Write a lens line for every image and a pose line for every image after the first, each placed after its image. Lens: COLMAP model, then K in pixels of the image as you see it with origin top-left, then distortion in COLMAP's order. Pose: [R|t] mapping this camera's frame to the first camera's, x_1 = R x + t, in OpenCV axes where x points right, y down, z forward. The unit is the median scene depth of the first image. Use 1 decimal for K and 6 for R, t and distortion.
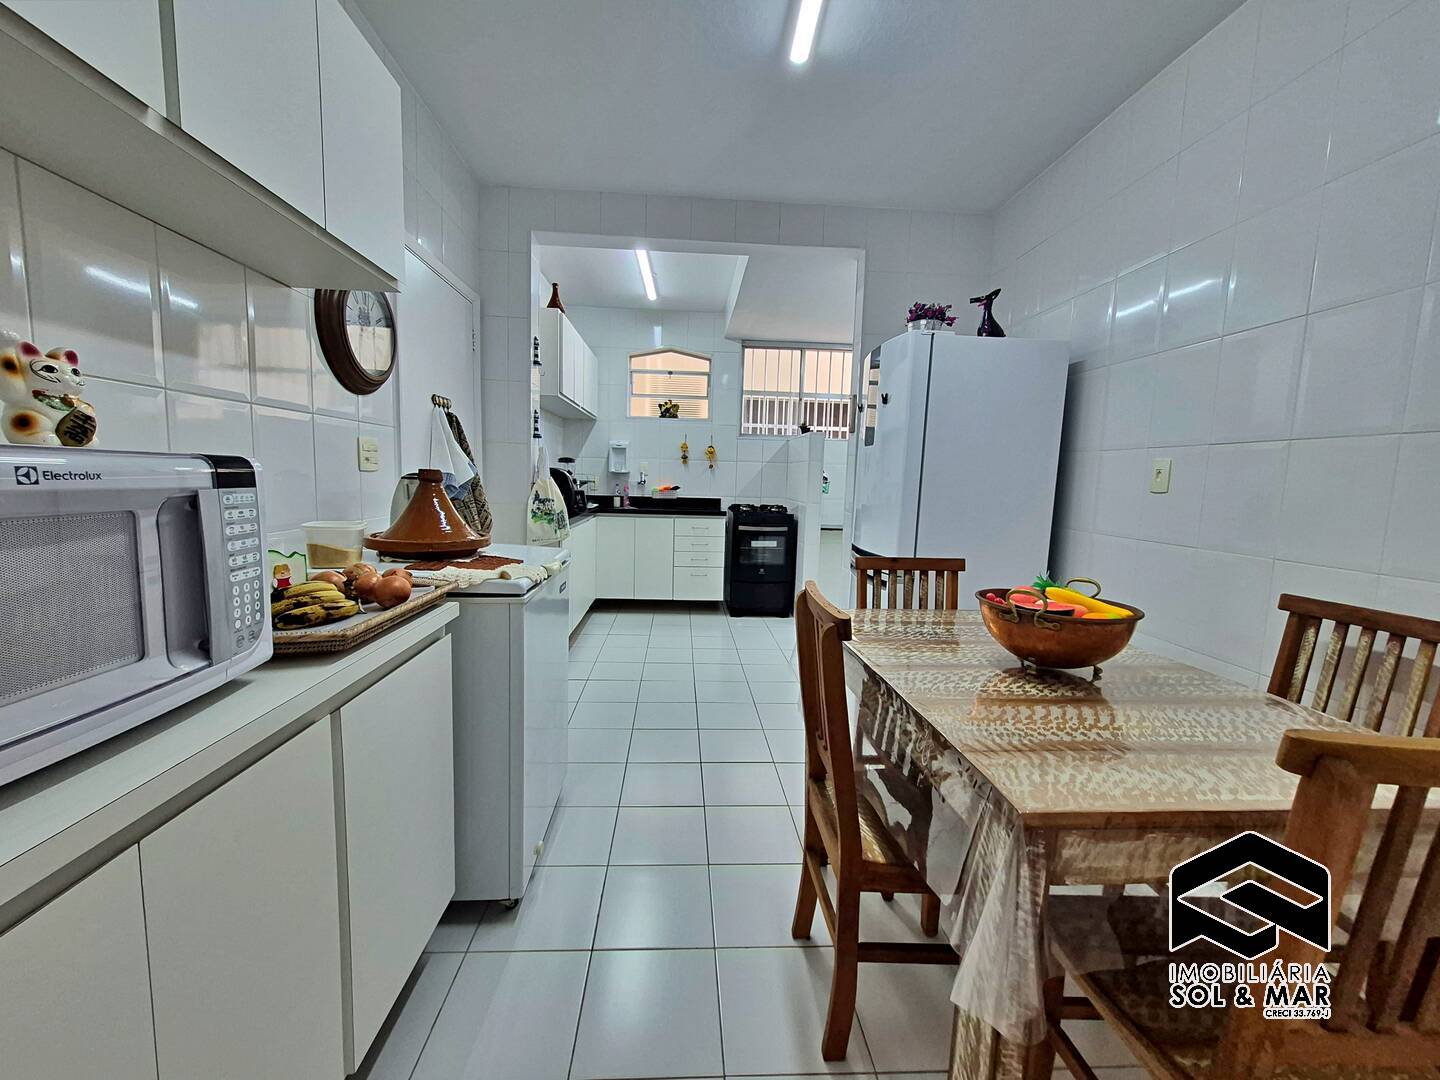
lens RADIAL K [[558.2, 0, 707.8], [0, 558.2, 533.8], [0, 0, 1]] dist [0.002384, 0.000174]
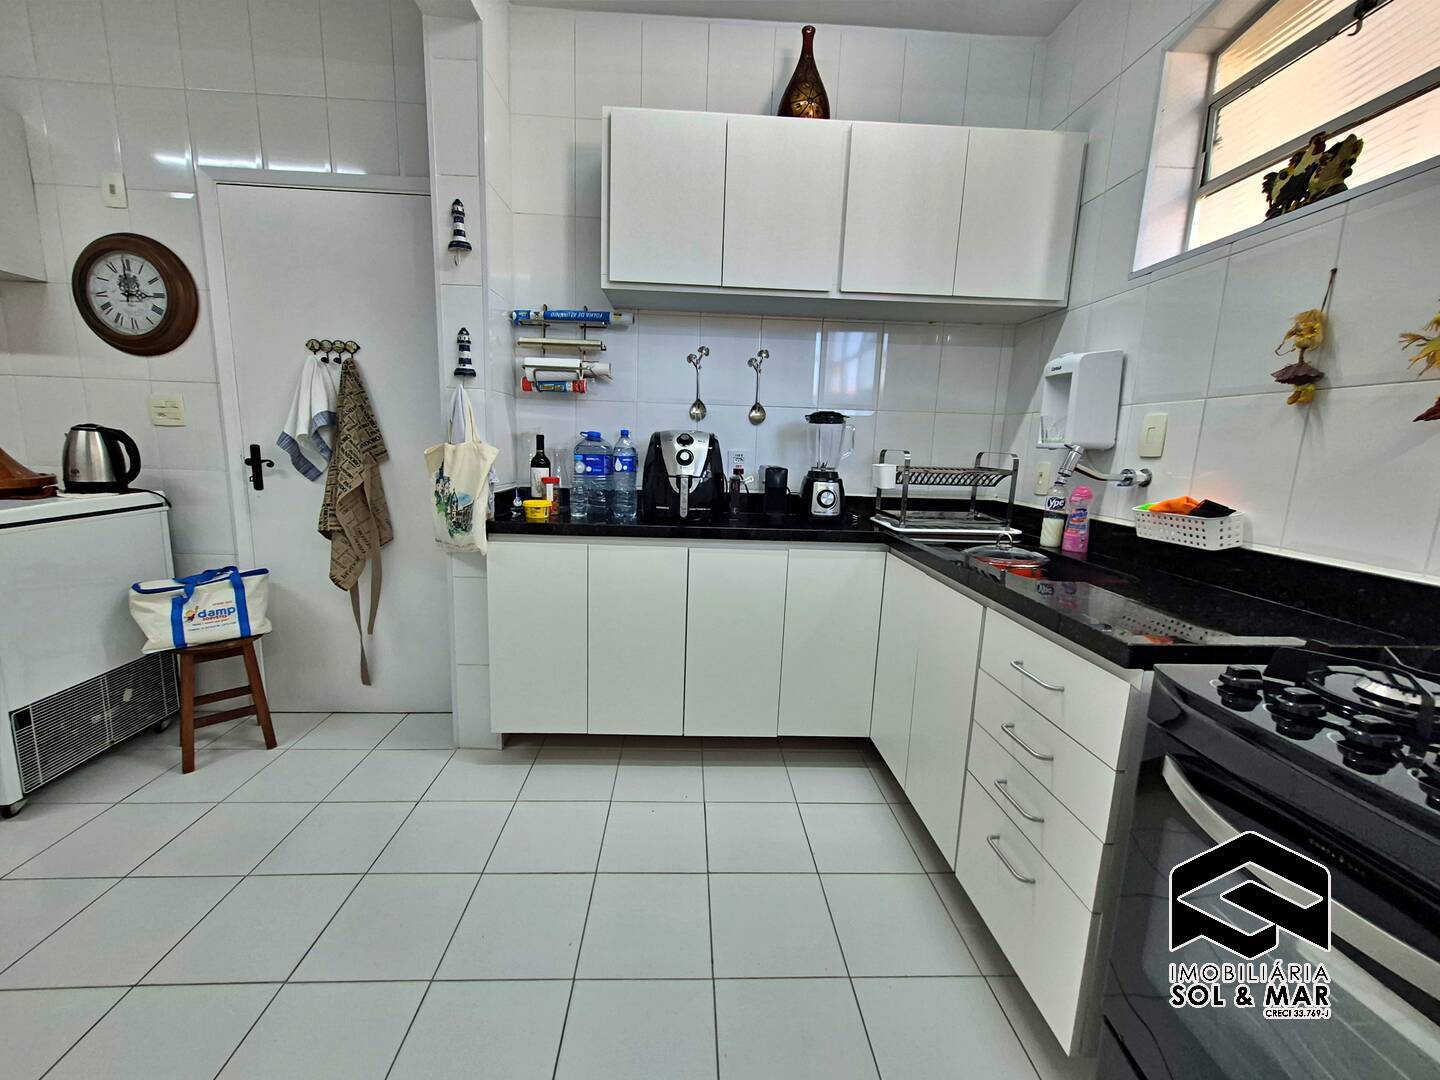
lens RADIAL K [[558.2, 0, 707.8], [0, 558.2, 533.8], [0, 0, 1]] dist [0.002384, 0.000174]
pose [[-0.008578, 0.134781, -0.990838, 0.188727], [-0.134920, 0.981658, 0.134700, -0.073204], [0.990819, 0.134839, 0.009764, 0.768081]]
